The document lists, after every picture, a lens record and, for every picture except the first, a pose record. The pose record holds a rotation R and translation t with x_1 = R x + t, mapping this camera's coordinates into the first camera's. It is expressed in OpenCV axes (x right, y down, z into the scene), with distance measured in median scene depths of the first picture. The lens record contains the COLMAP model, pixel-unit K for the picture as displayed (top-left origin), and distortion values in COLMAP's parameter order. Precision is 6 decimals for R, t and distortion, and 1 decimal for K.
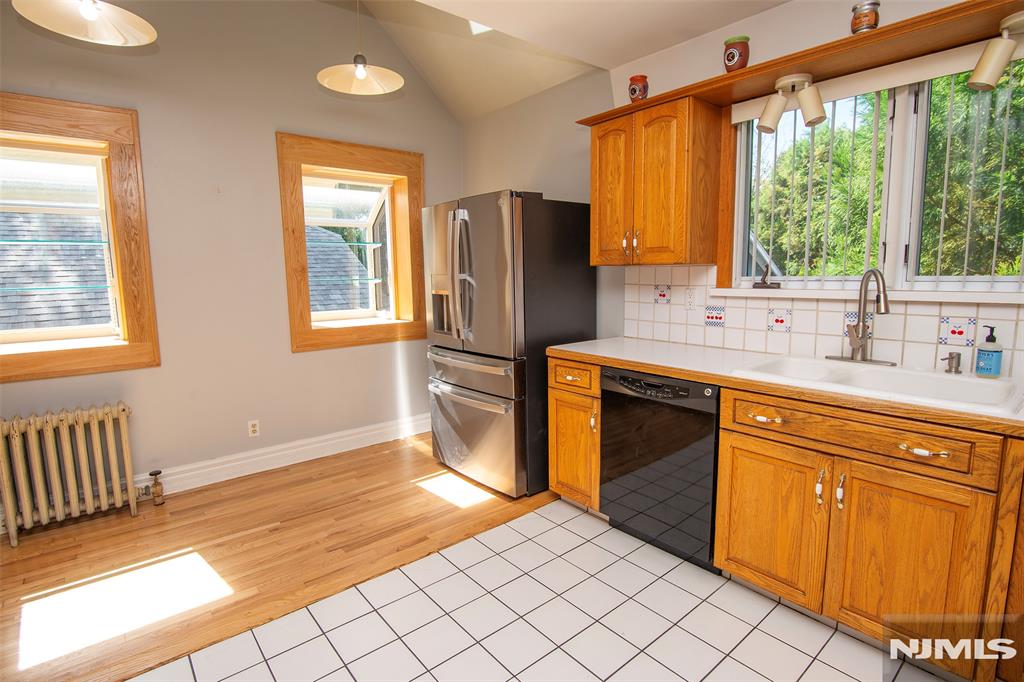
lens RADIAL K [[505.9, 0, 510.7], [0, 505.9, 336.0], [0, 0, 1]] dist [-0.016898, -0.000360]
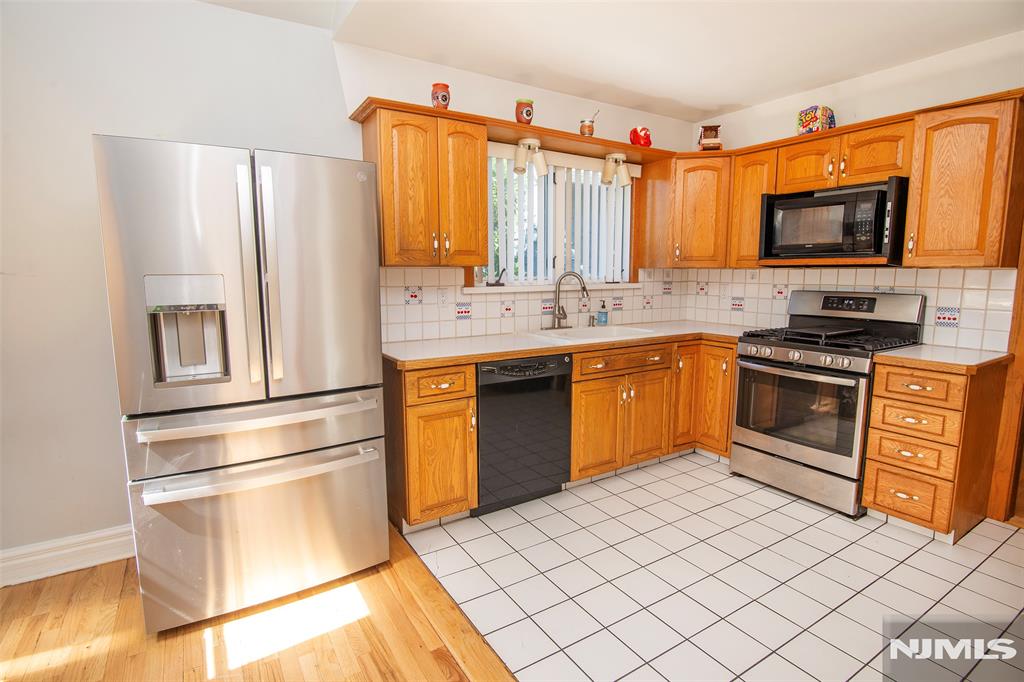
lens RADIAL K [[505.9, 0, 510.7], [0, 505.9, 336.0], [0, 0, 1]] dist [-0.016898, -0.000360]
pose [[0.131878, -0.108878, 0.985268, -0.824951], [0.126738, 0.987644, 0.092177, -0.083001], [-0.983131, 0.112715, 0.144047, 0.785841]]
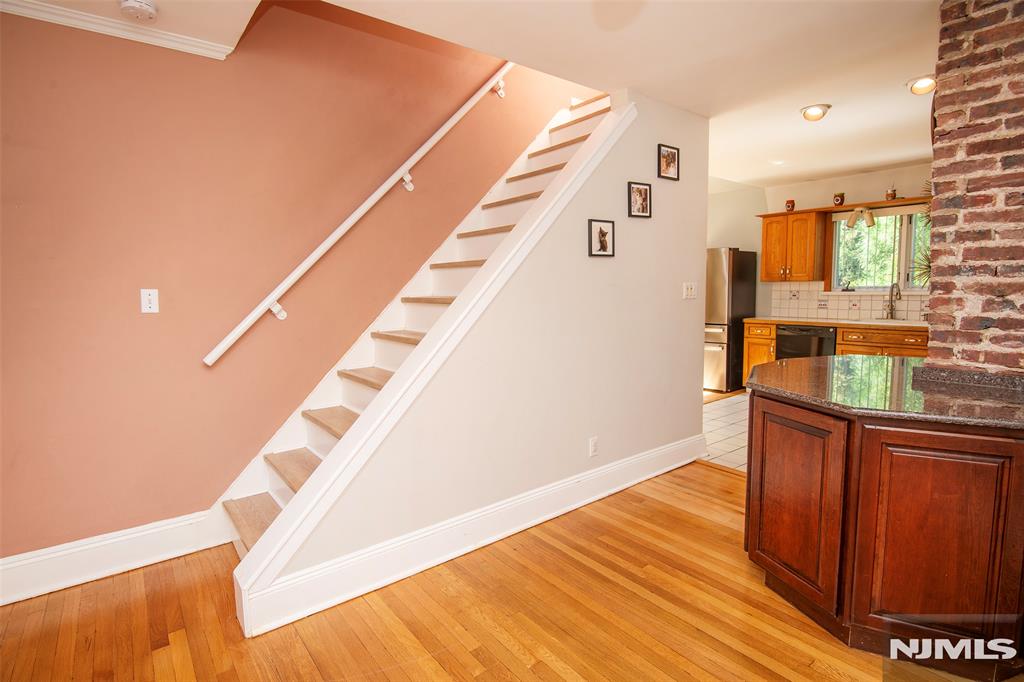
lens RADIAL K [[505.9, 0, 510.7], [0, 505.9, 336.0], [0, 0, 1]] dist [-0.016898, -0.000360]
pose [[0.999706, 0.005825, -0.023519, -0.996452], [-0.006629, 0.999392, -0.034241, 0.200942], [0.023305, 0.034386, 0.999137, -1.348089]]
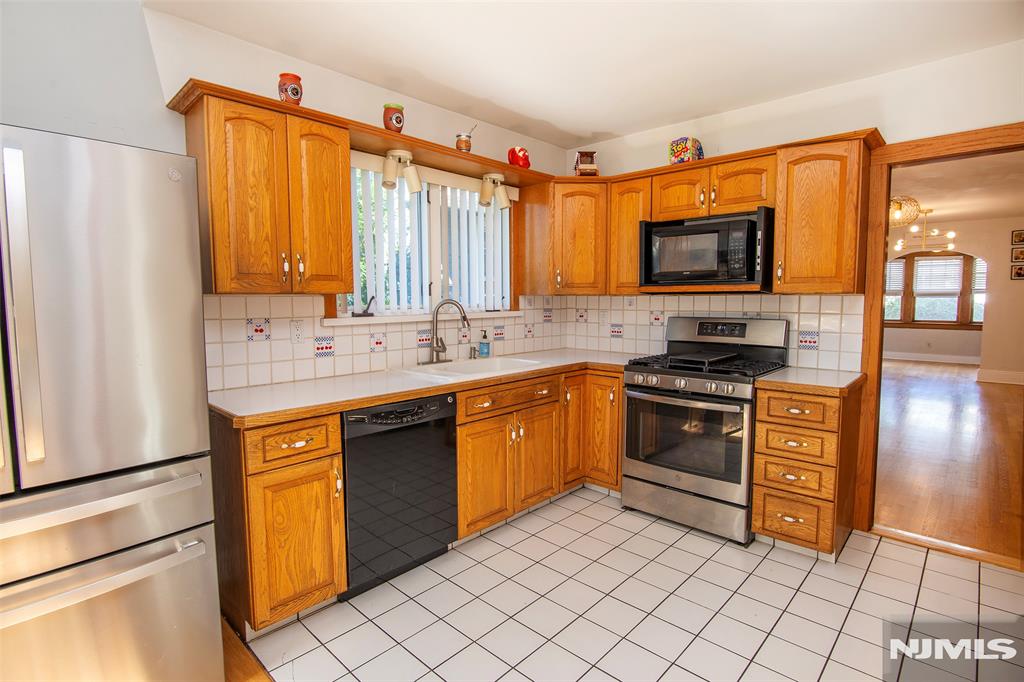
lens RADIAL K [[505.9, 0, 510.7], [0, 505.9, 336.0], [0, 0, 1]] dist [-0.016898, -0.000360]
pose [[-0.125080, -0.057489, 0.990480, -0.681340], [0.133984, 0.988196, 0.074276, -0.091726], [-0.983058, 0.141999, -0.115900, 0.812245]]
